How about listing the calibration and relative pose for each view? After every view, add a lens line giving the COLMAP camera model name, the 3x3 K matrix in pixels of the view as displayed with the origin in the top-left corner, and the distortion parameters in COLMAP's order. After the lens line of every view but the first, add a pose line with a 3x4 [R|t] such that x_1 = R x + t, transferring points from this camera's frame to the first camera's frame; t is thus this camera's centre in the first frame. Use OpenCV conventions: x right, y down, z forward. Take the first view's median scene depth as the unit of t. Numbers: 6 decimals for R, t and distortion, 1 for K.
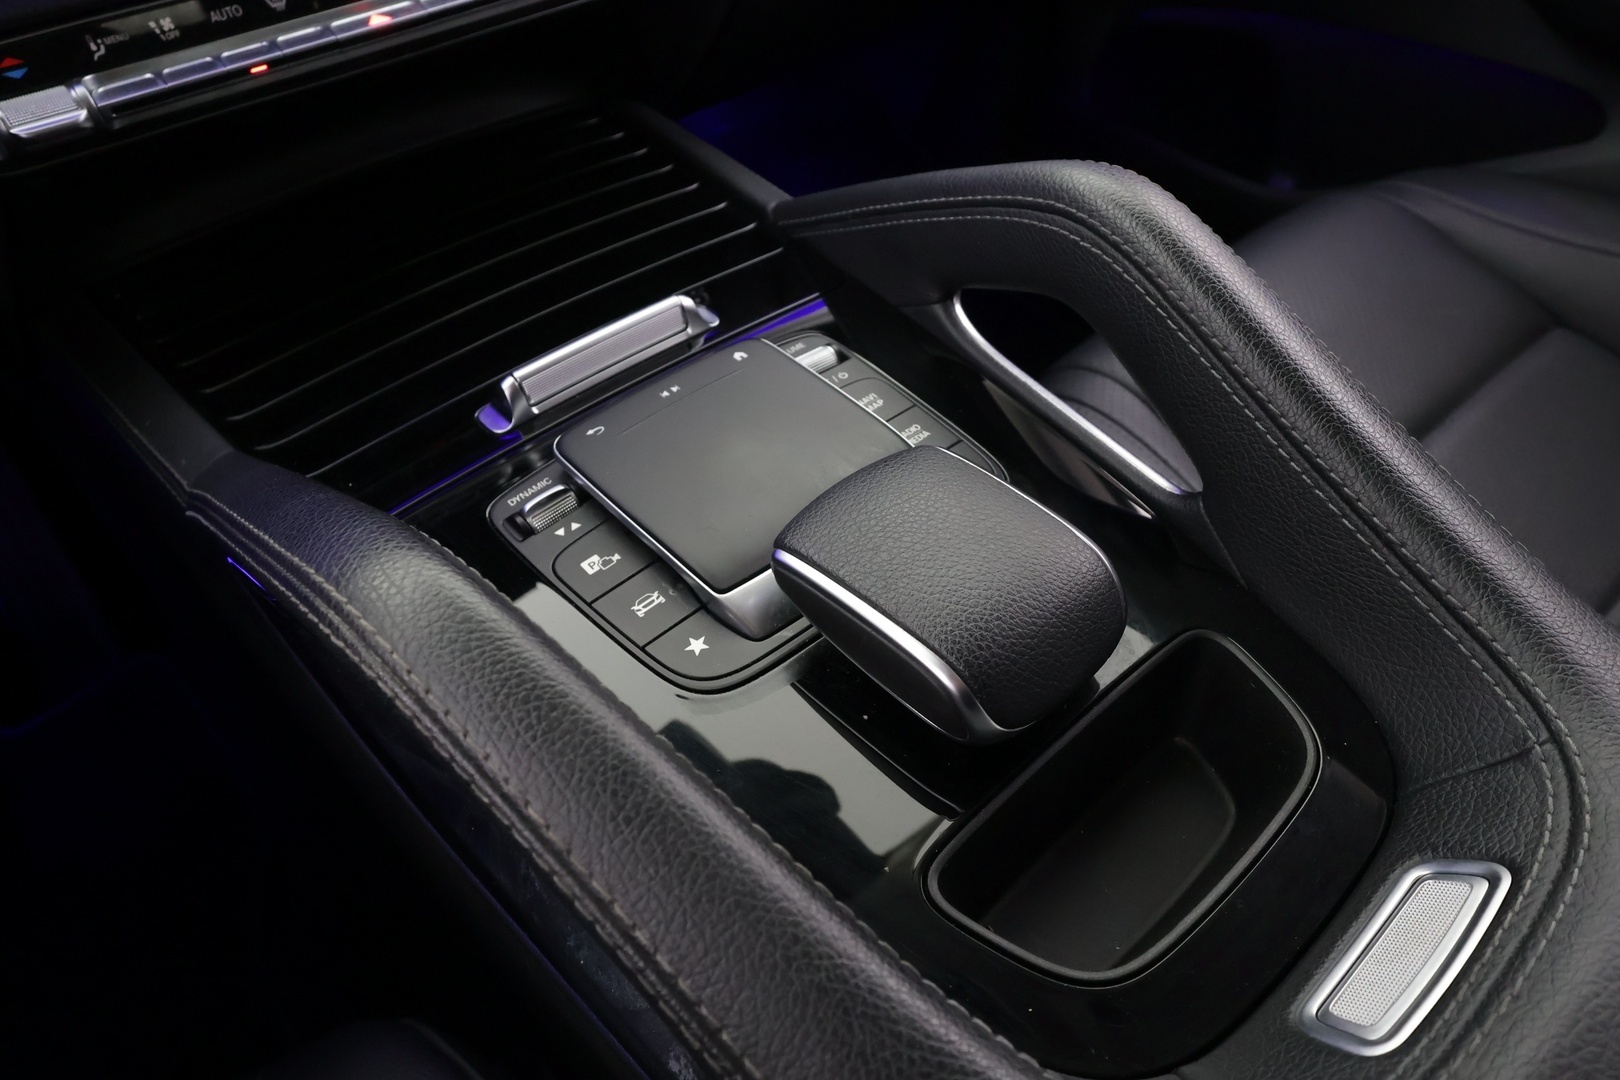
lens RADIAL K [[989.8, 0, 812.0], [0, 989.8, 500.3], [0, 0, 1]] dist [0.002145, 0.000420]
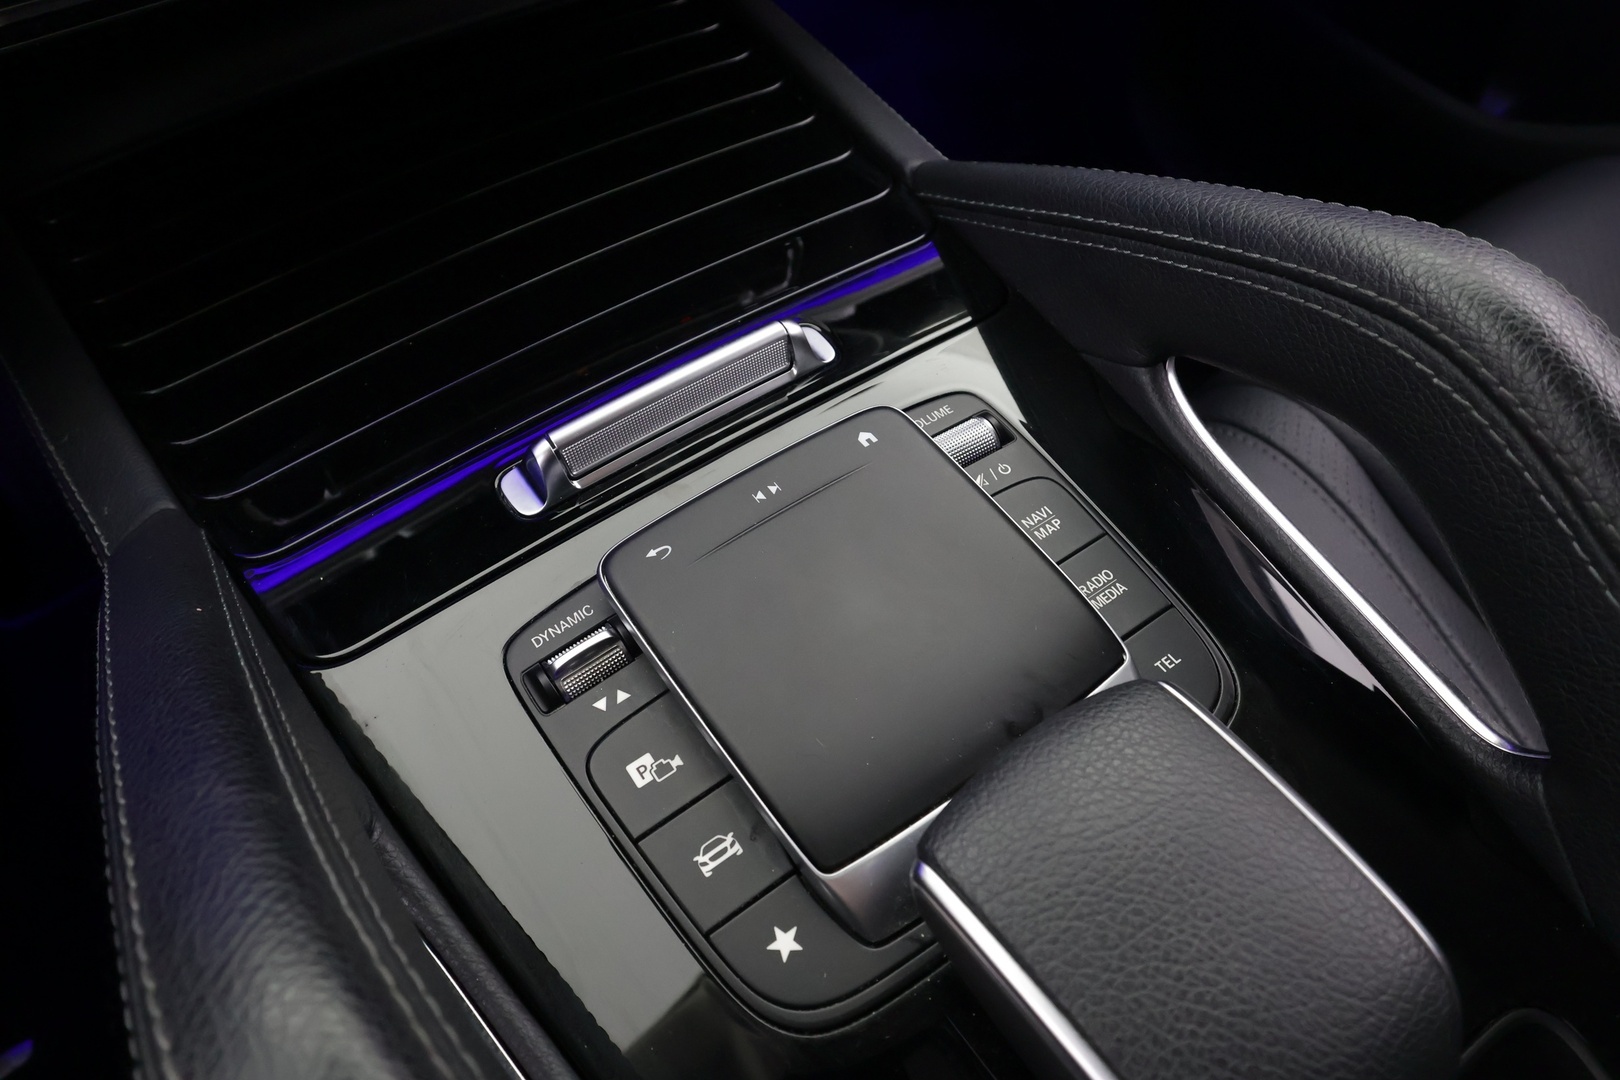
lens RADIAL K [[989.8, 0, 812.0], [0, 989.8, 500.3], [0, 0, 1]] dist [0.002145, 0.000420]
pose [[0.994269, 0.101922, -0.032261, -0.088596], [-0.095287, 0.981709, 0.164827, -0.226290], [0.048470, -0.160808, 0.985795, 0.306239]]
